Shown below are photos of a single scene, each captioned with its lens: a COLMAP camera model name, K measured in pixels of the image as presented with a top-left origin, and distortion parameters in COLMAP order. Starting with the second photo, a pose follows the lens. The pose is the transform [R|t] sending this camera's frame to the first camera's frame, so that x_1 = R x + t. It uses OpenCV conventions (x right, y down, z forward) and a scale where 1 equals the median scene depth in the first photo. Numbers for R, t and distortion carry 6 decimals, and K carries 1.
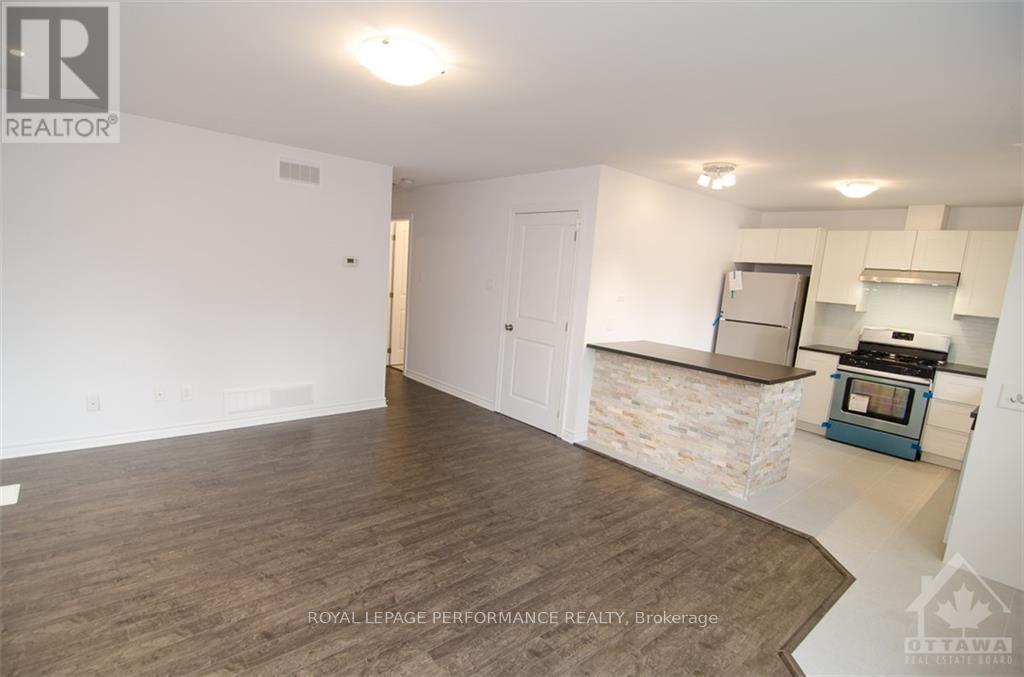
lens RADIAL K [[510.3, 0, 499.2], [0, 510.3, 349.6], [0, 0, 1]] dist [-0.001352, -0.015247]
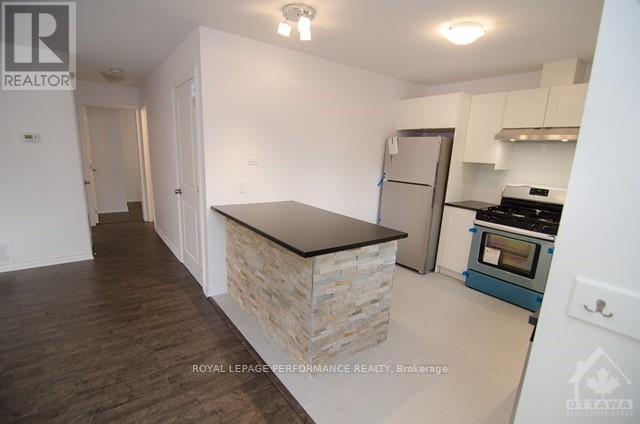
lens RADIAL K [[306.8, 0, 321.1], [0, 306.8, 219.6], [0, 0, 1]] dist [-0.002447, -0.012231]
pose [[0.997736, -0.013917, -0.065794, 0.421690], [0.017615, 0.998277, 0.055967, -0.014328], [0.064902, -0.056999, 0.996262, 0.363152]]
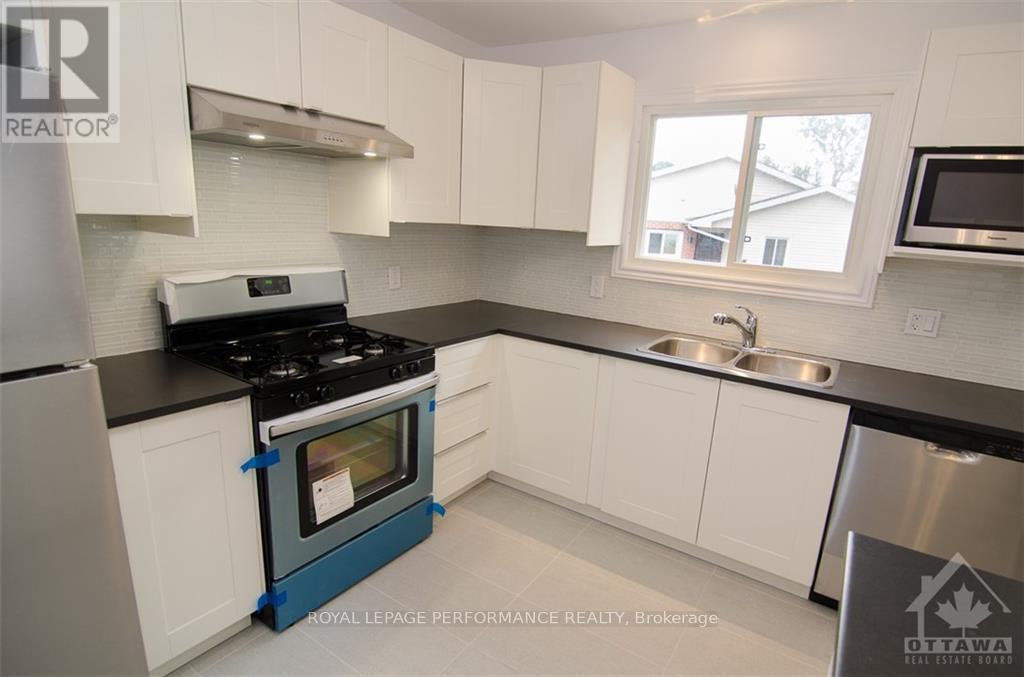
lens RADIAL K [[528.3, 0, 536.7], [0, 528.3, 351.5], [0, 0, 1]] dist [-0.001477, -0.024366]
pose [[-0.283290, -0.321843, 0.903418, 0.385577], [0.072948, 0.932047, 0.354917, -0.121743], [-0.956256, 0.166447, -0.240562, 1.004148]]
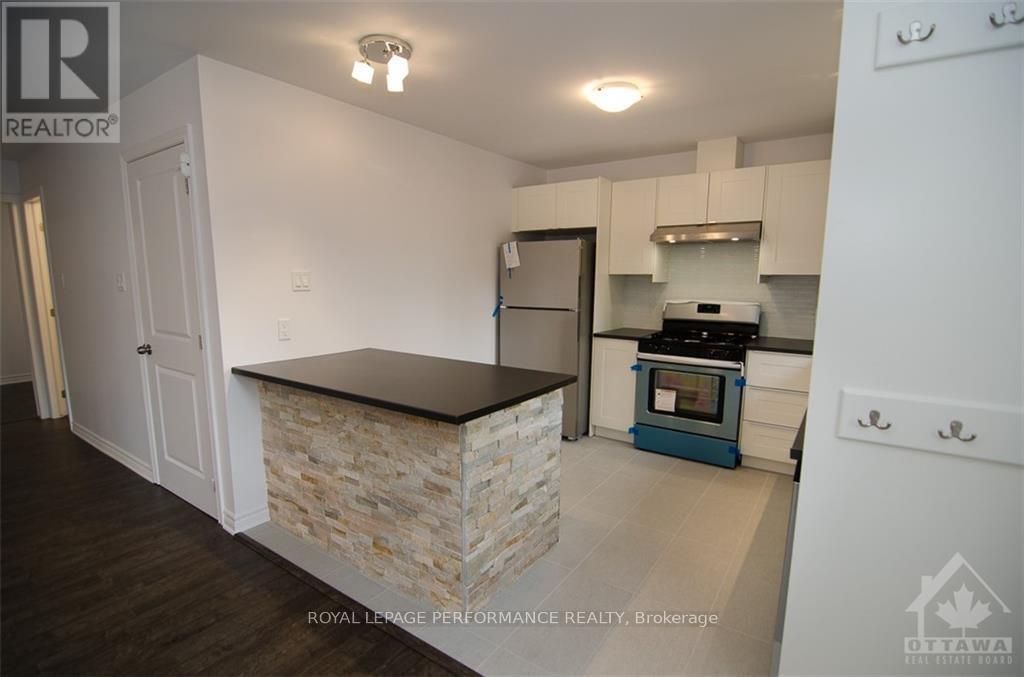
lens RADIAL K [[491.0, 0, 513.7], [0, 491.0, 350.7], [0, 0, 1]] dist [-0.002447, -0.012231]
pose [[0.965293, -0.105521, 0.238902, 0.338223], [0.104675, 0.994374, 0.016264, -0.006110], [-0.239274, 0.009308, 0.970907, 0.354241]]
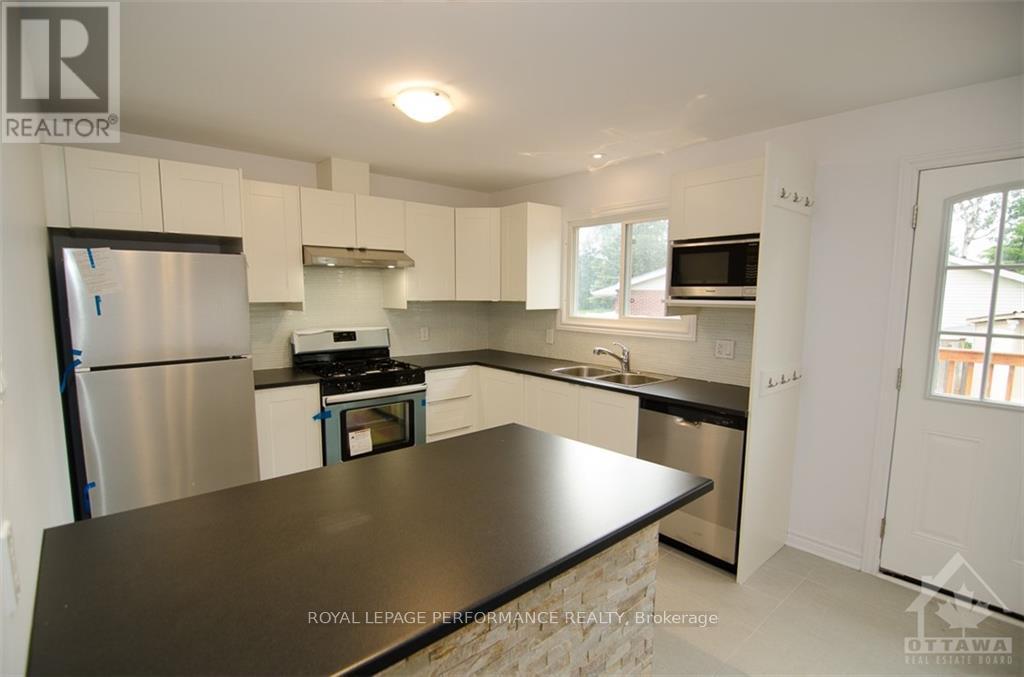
lens RADIAL K [[487.4, 0, 509.4], [0, 487.4, 349.8], [0, 0, 1]] dist [-0.000583, -0.023678]
pose [[-0.008275, -0.190402, 0.981671, 0.085115], [0.152129, 0.970038, 0.189428, -0.119263], [-0.988326, 0.150909, 0.020939, 0.824187]]
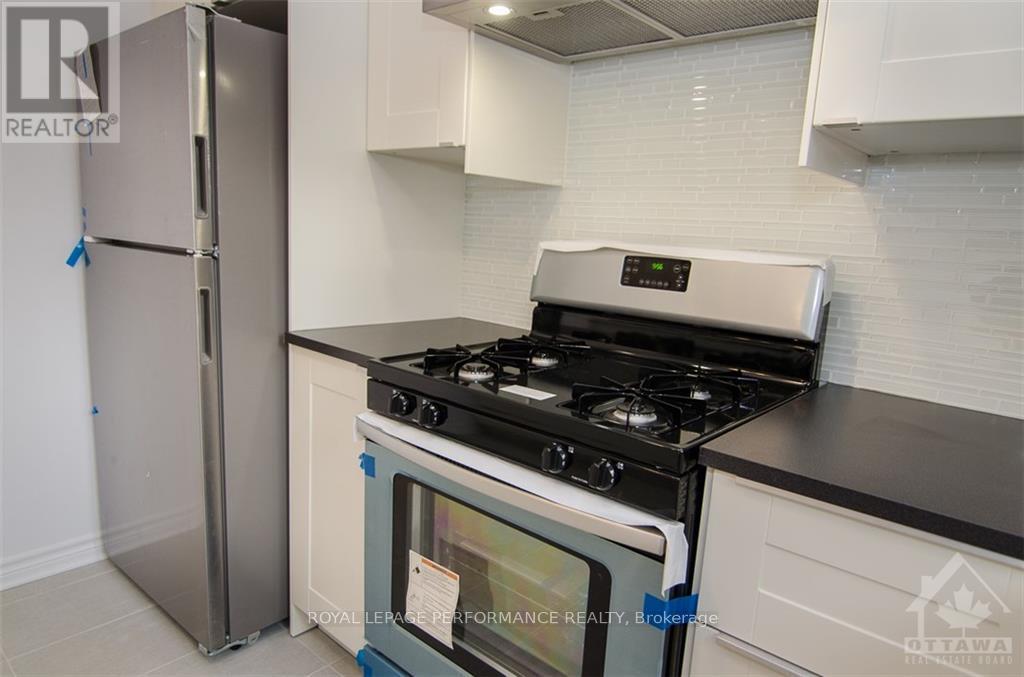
lens RADIAL K [[649.4, 0, 507.6], [0, 649.4, 341.7], [0, 0, 1]] dist [-0.001783, -0.000193]
pose [[0.989962, -0.047895, 0.132968, 0.760458], [0.044125, 0.998540, 0.031155, -0.008125], [-0.134266, -0.024975, 0.990631, 0.786531]]
